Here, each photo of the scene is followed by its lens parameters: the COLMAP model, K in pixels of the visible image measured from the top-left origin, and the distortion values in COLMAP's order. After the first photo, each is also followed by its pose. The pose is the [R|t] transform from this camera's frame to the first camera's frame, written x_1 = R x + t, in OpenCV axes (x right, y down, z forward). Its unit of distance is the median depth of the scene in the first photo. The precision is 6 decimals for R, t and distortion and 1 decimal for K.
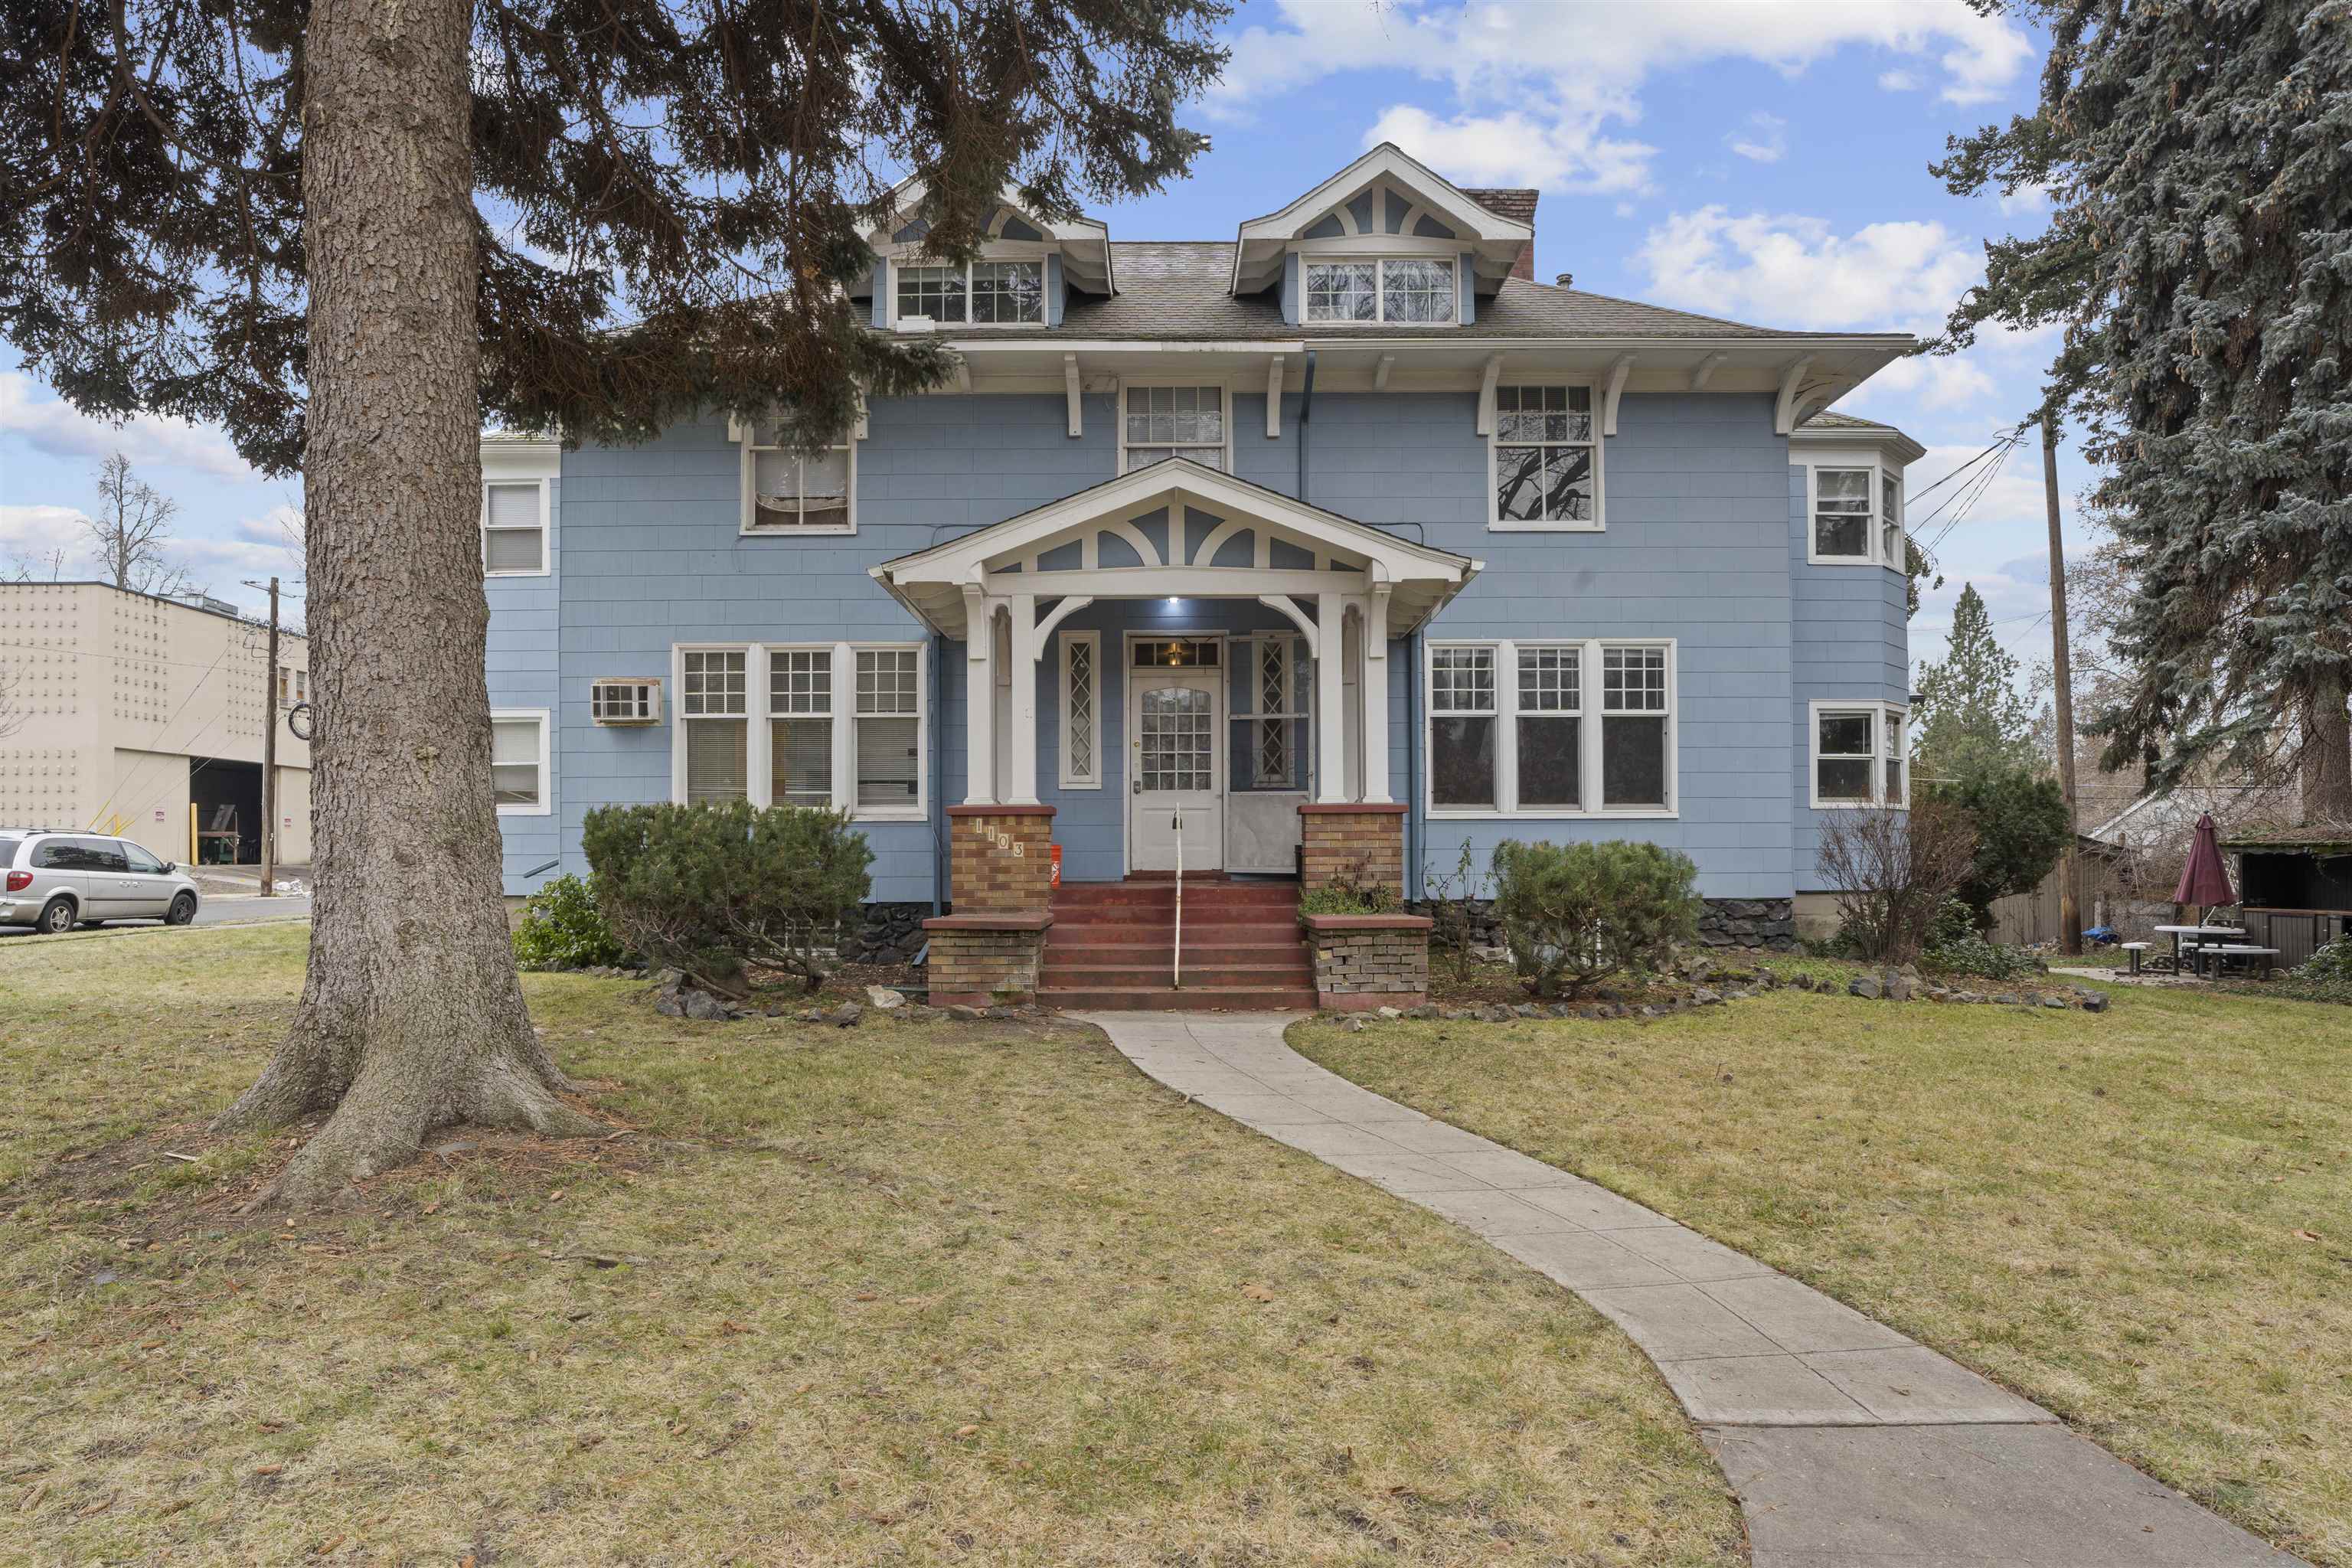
lens RADIAL K [[1412.8, 0, 1175.6], [0, 1412.8, 820.2], [0, 0, 1]] dist [-0.017915, 0.003046]
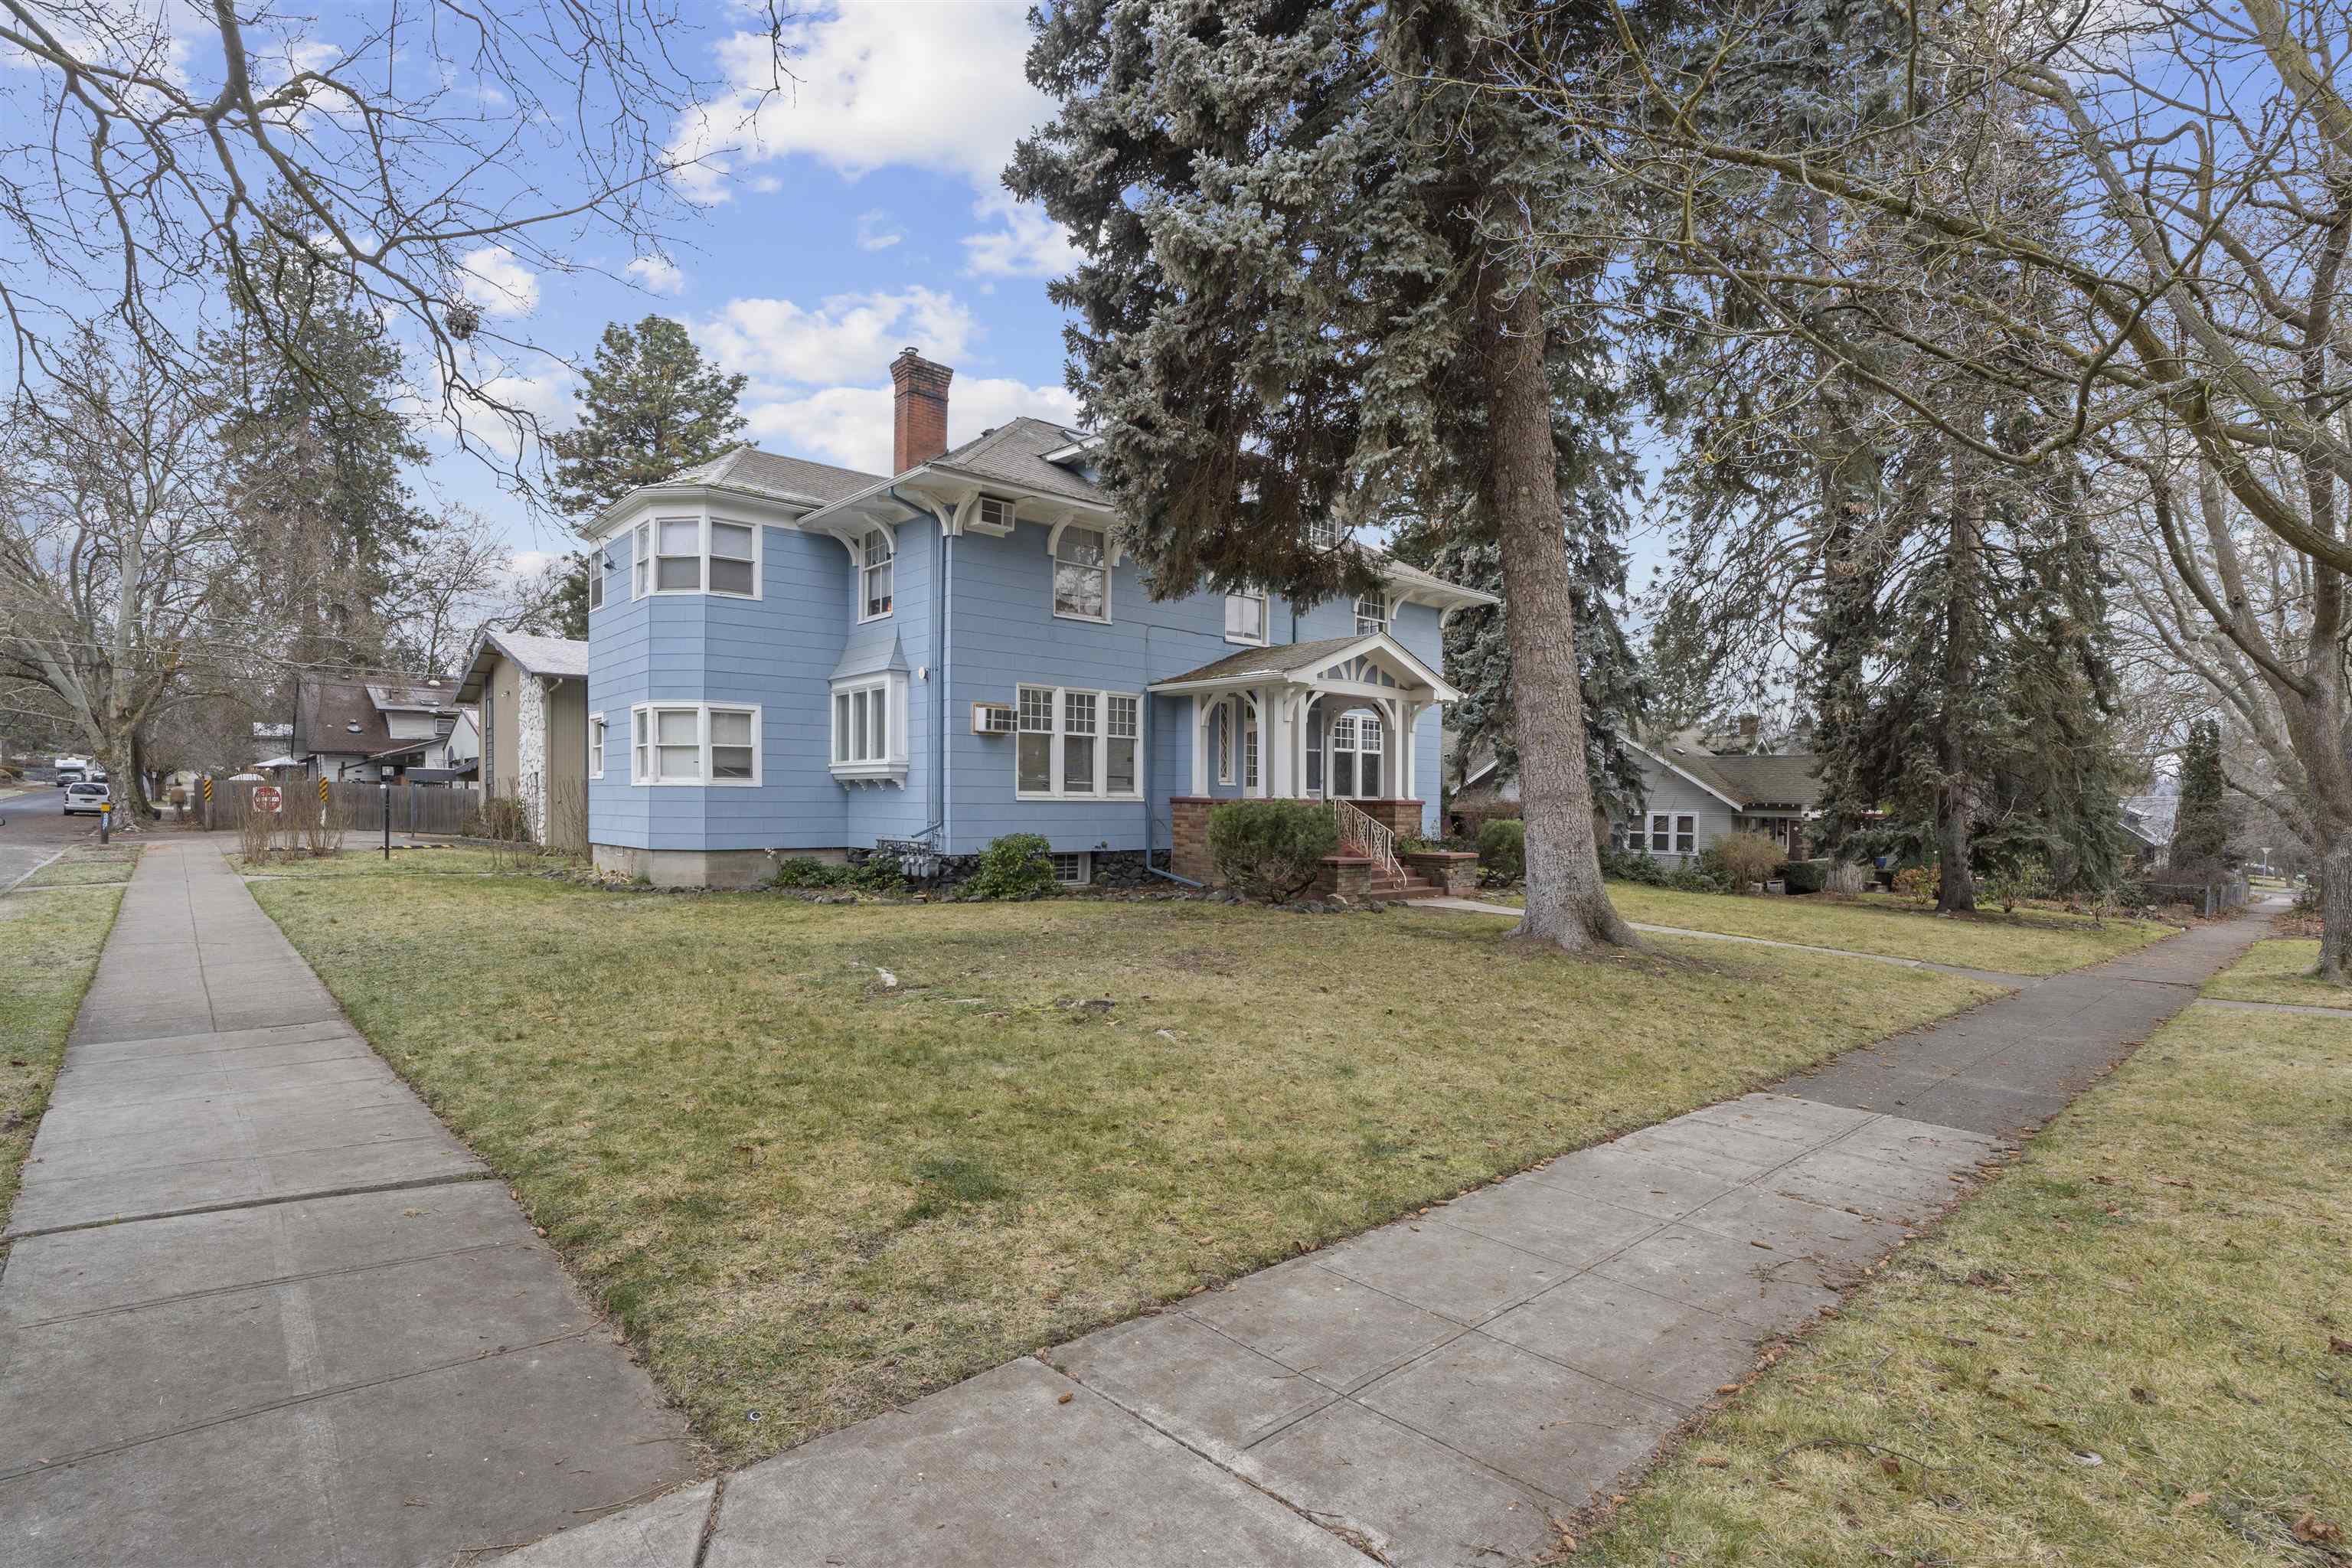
lens RADIAL K [[1088.0, 0, 1176.0], [0, 1088.0, 784.0], [0, 0, 1]] dist [-0.036633, 0.000488]
pose [[0.742624, 0.020721, 0.669388, -1.003260], [-0.029027, 0.999578, 0.001261, -0.022883], [-0.669079, -0.020367, 0.742912, 0.017281]]
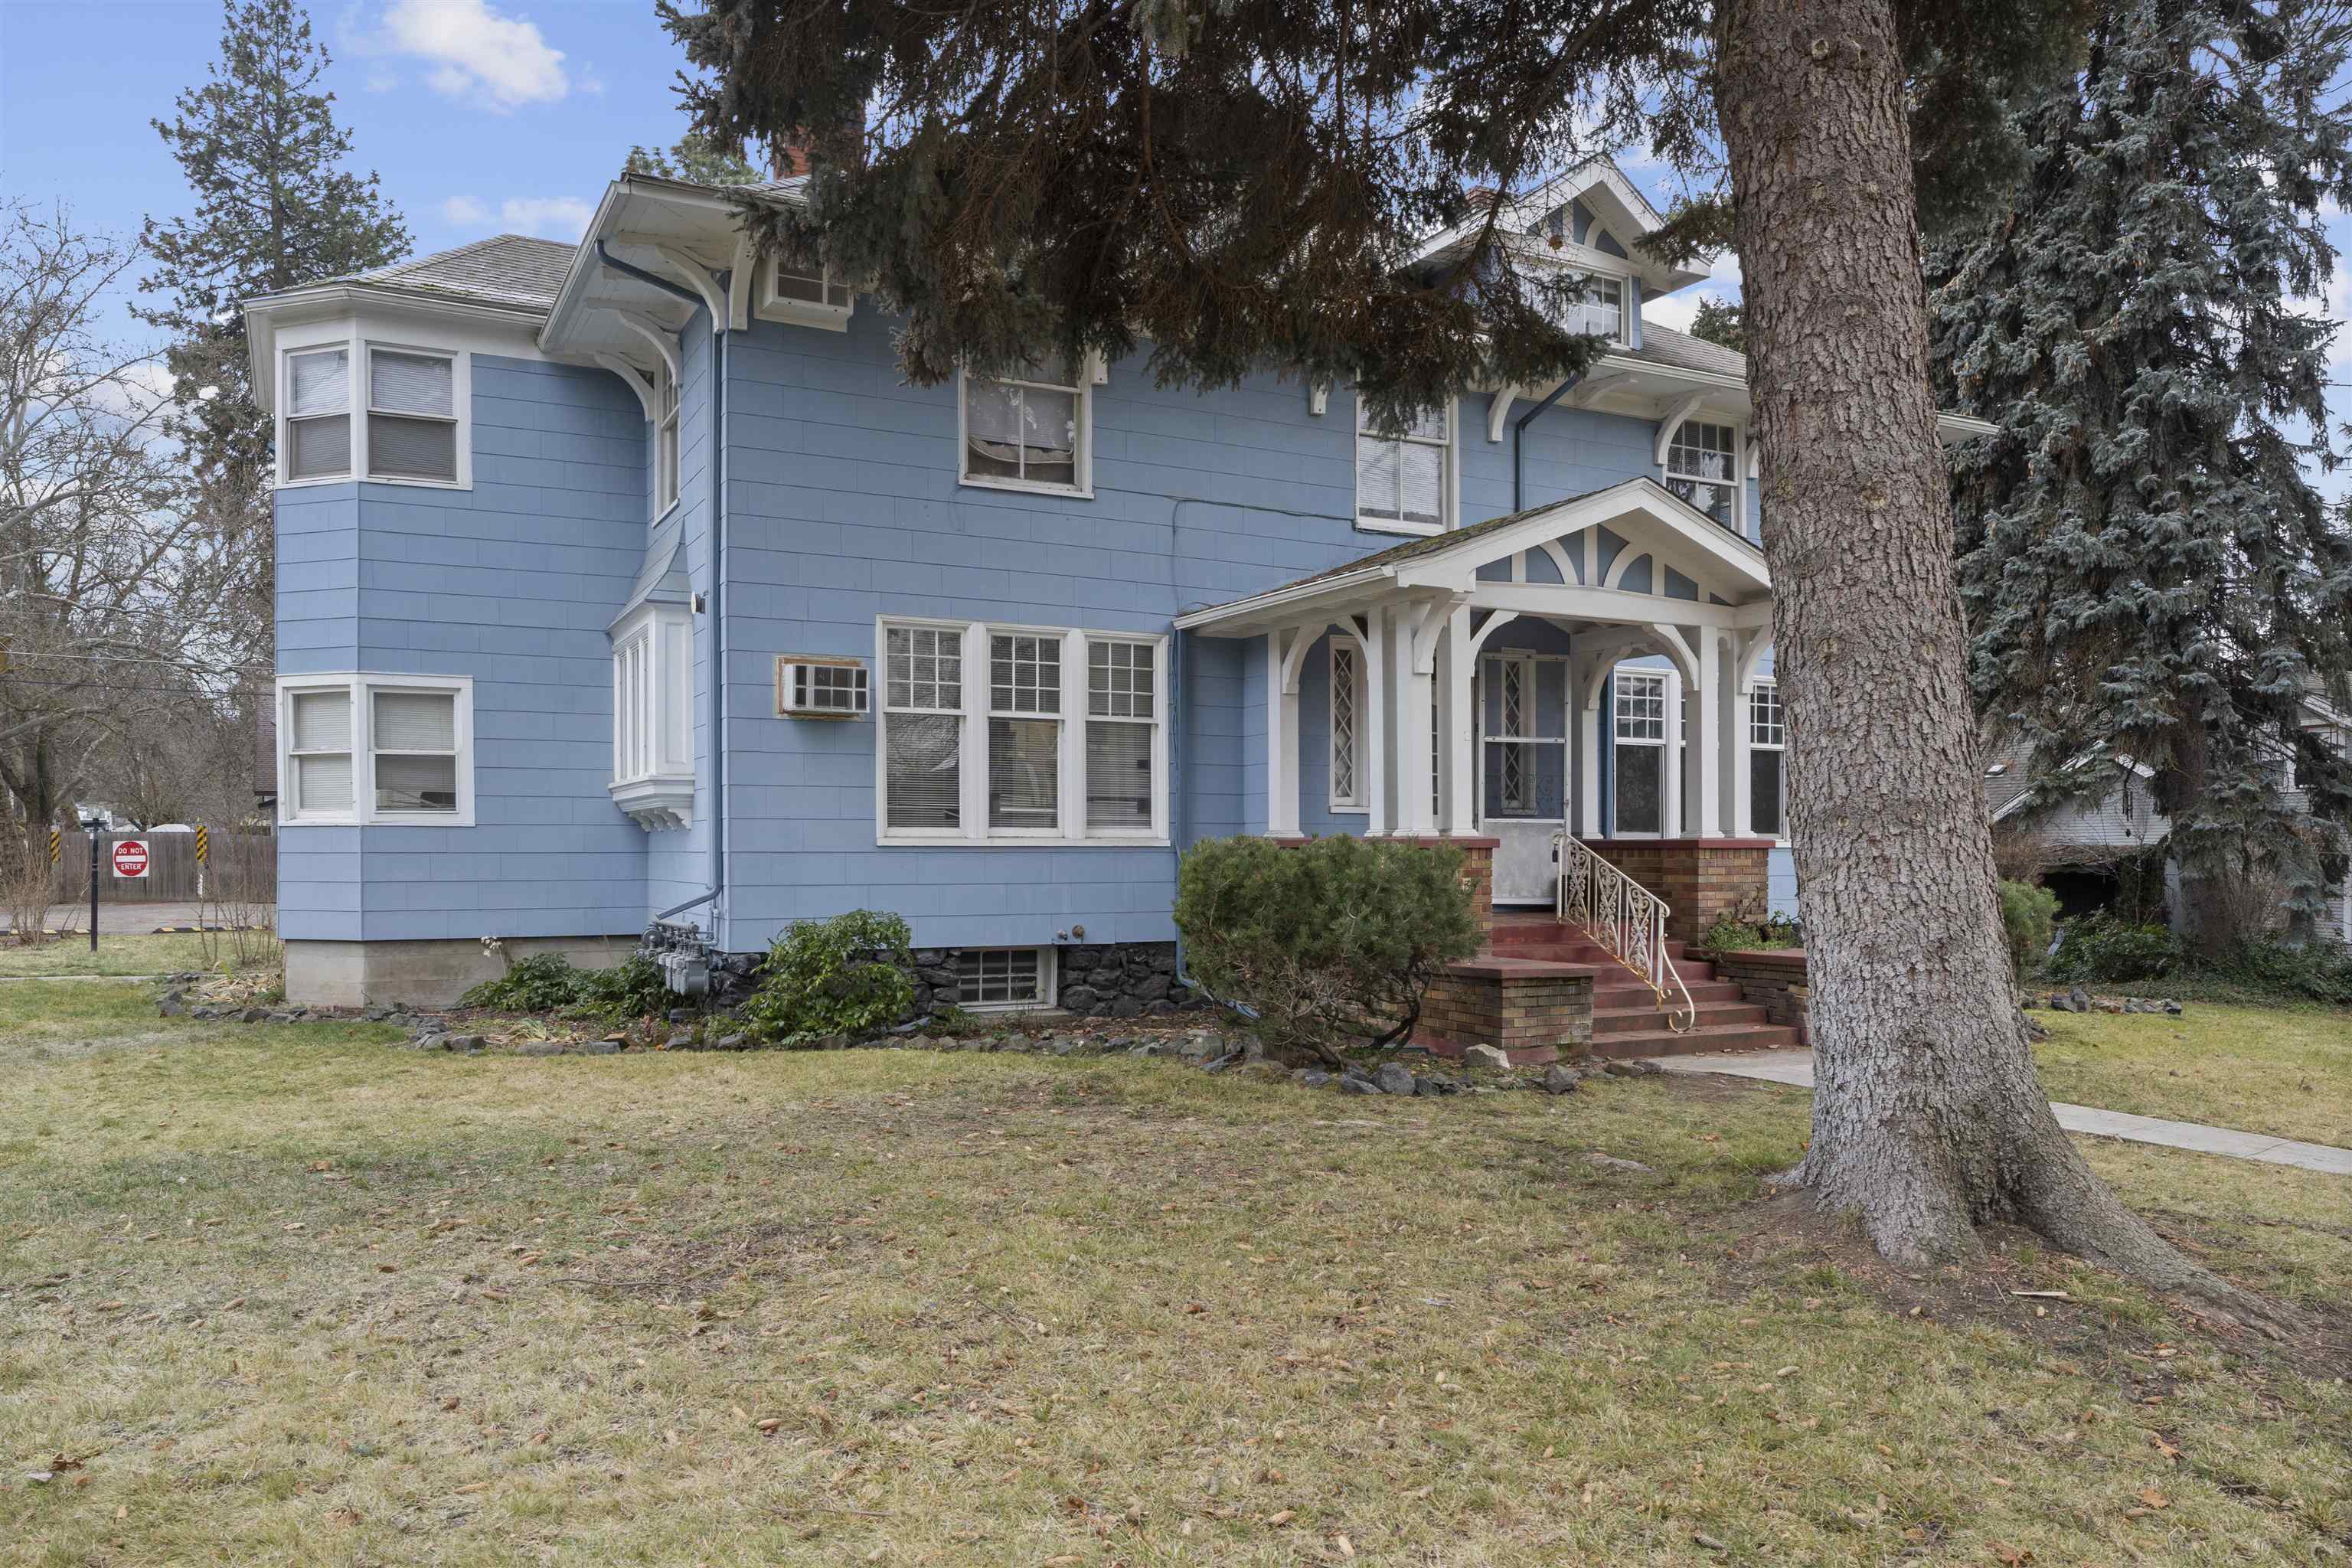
lens RADIAL K [[1614.9, 0, 1189.1], [0, 1614.9, 837.5], [0, 0, 1]] dist [0.003302, 0.004025]
pose [[0.886306, 0.008075, 0.463030, -0.611560], [-0.015492, 0.999805, 0.012218, -0.016815], [-0.462841, -0.018002, 0.886259, 0.131659]]
